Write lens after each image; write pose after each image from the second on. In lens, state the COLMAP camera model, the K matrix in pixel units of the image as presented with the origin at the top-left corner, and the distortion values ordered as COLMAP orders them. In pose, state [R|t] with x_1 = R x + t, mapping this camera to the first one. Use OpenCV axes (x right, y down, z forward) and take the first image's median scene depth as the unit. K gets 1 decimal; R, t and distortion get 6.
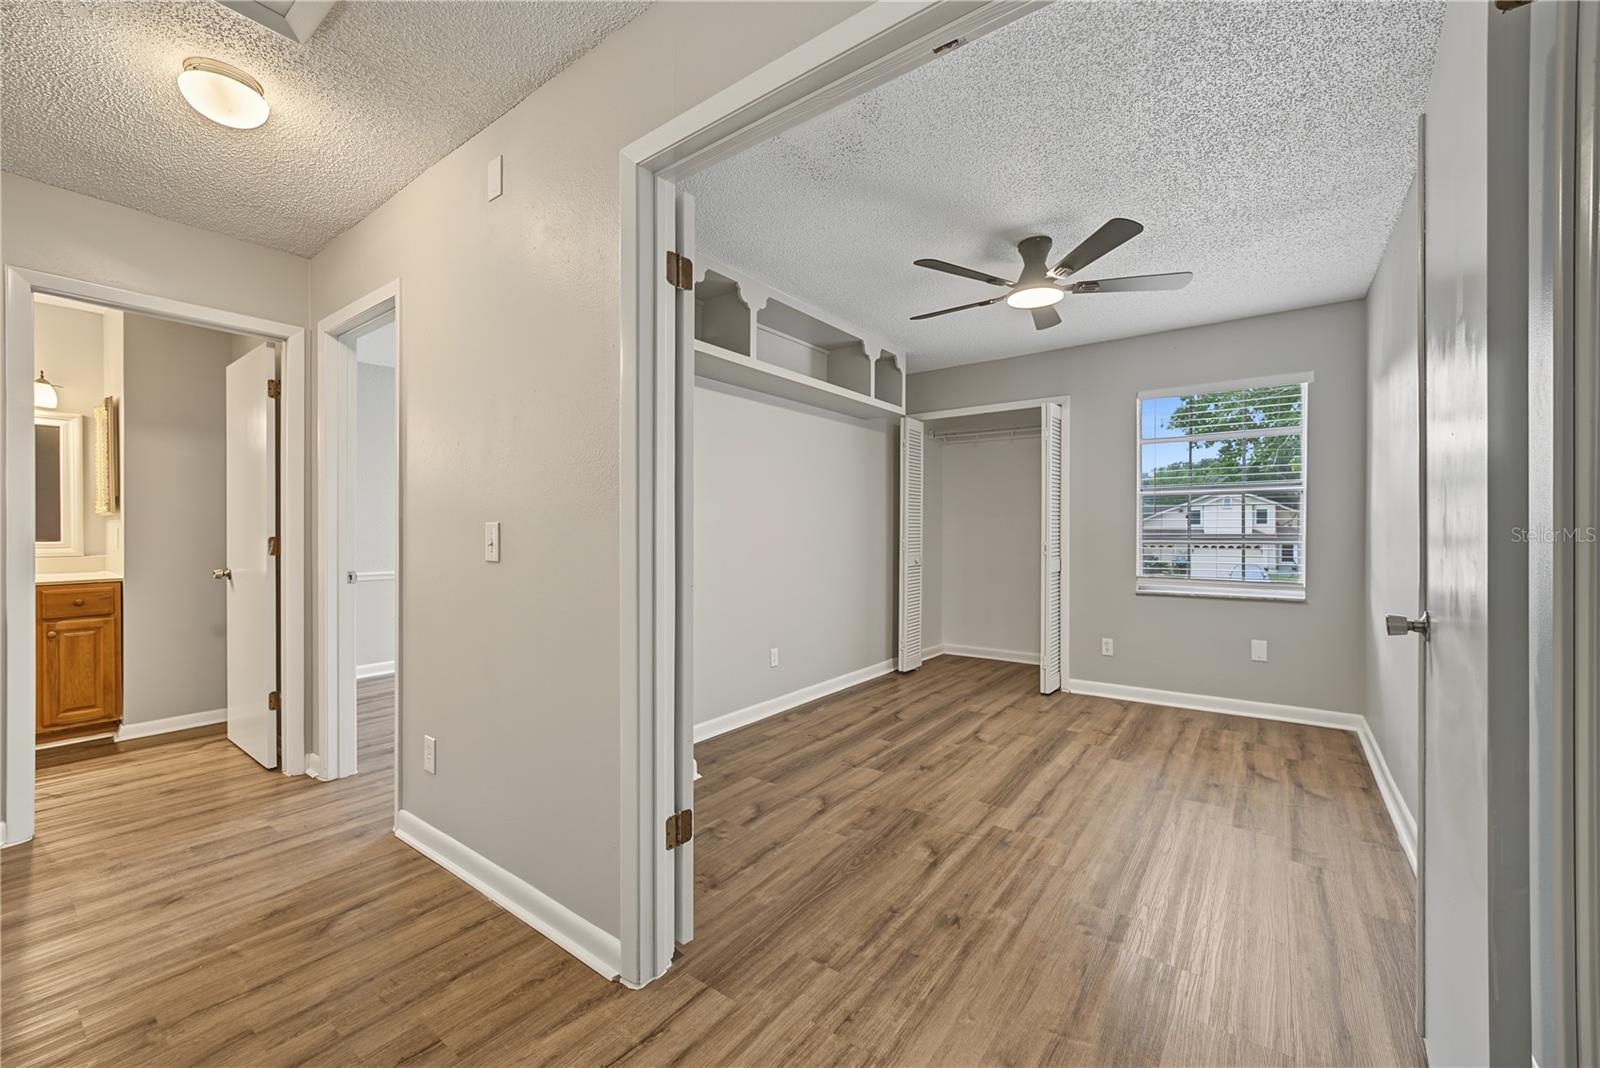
lens RADIAL K [[646.2, 0, 798.7], [0, 646.2, 535.4], [0, 0, 1]] dist [-0.006005, 0.002657]
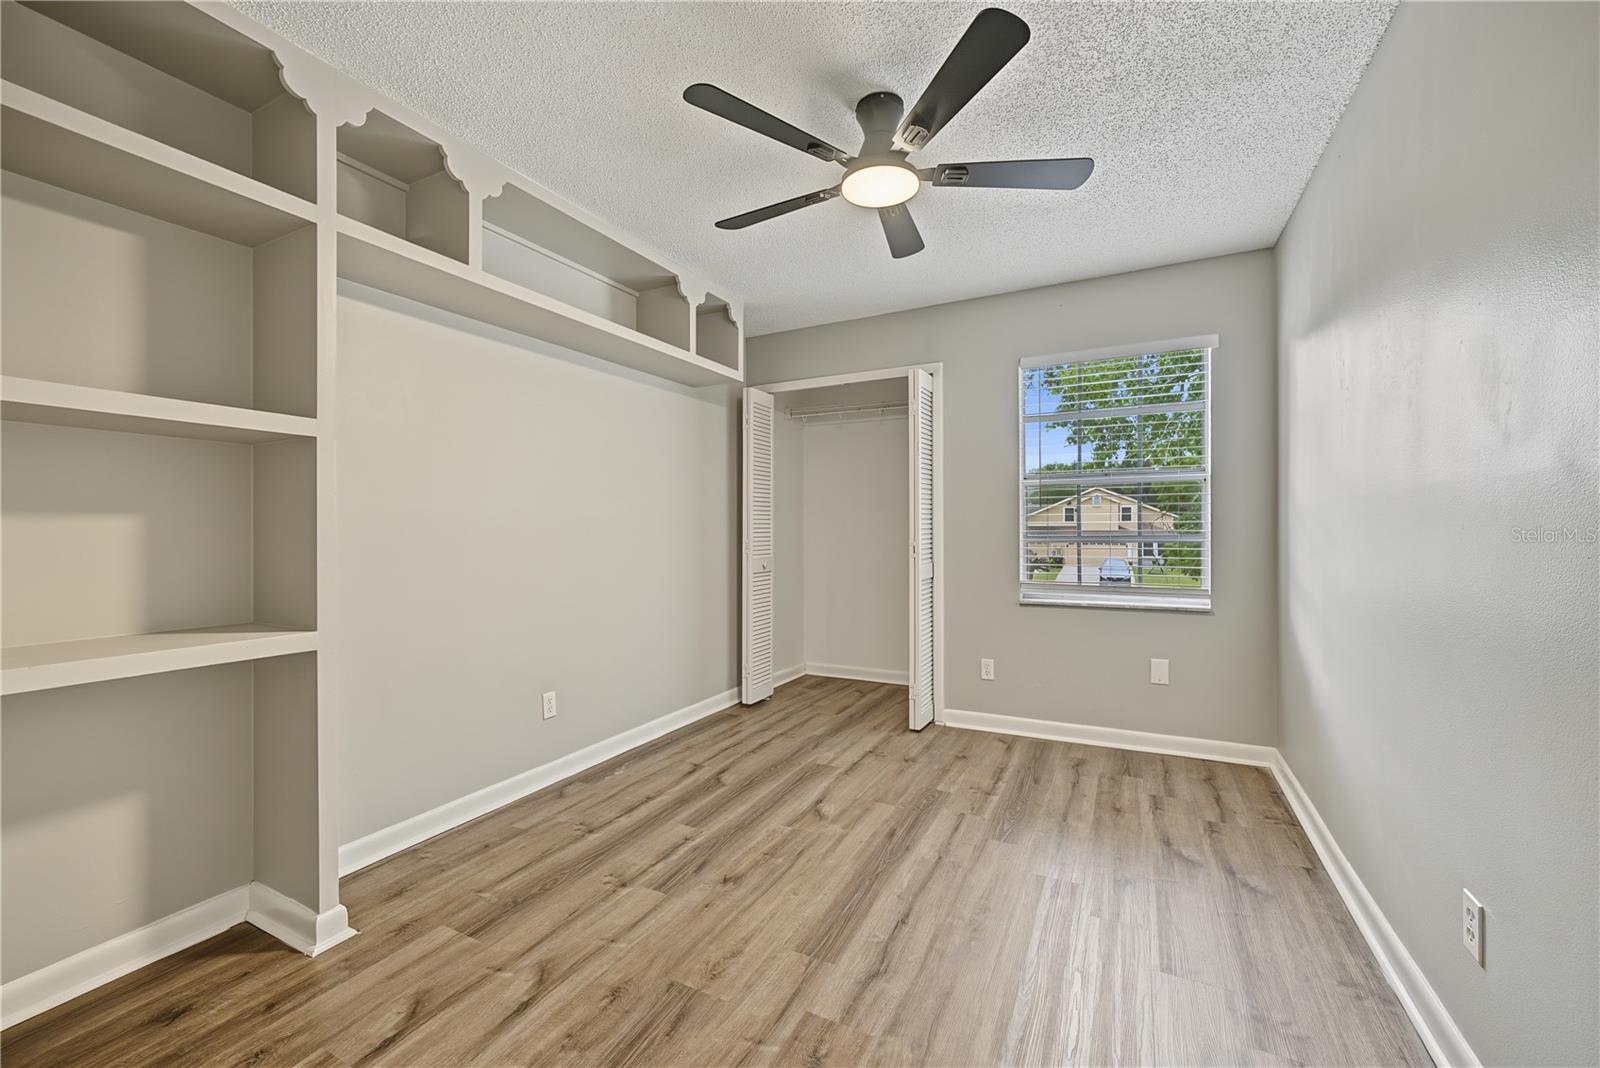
lens RADIAL K [[646.2, 0, 797.9], [0, 646.2, 528.8], [0, 0, 1]] dist [-0.006005, 0.002657]
pose [[0.988118, -0.003852, 0.153651, 0.136227], [0.004979, 0.999963, -0.006946, -0.001269], [-0.153619, 0.007628, 0.988101, 0.266827]]
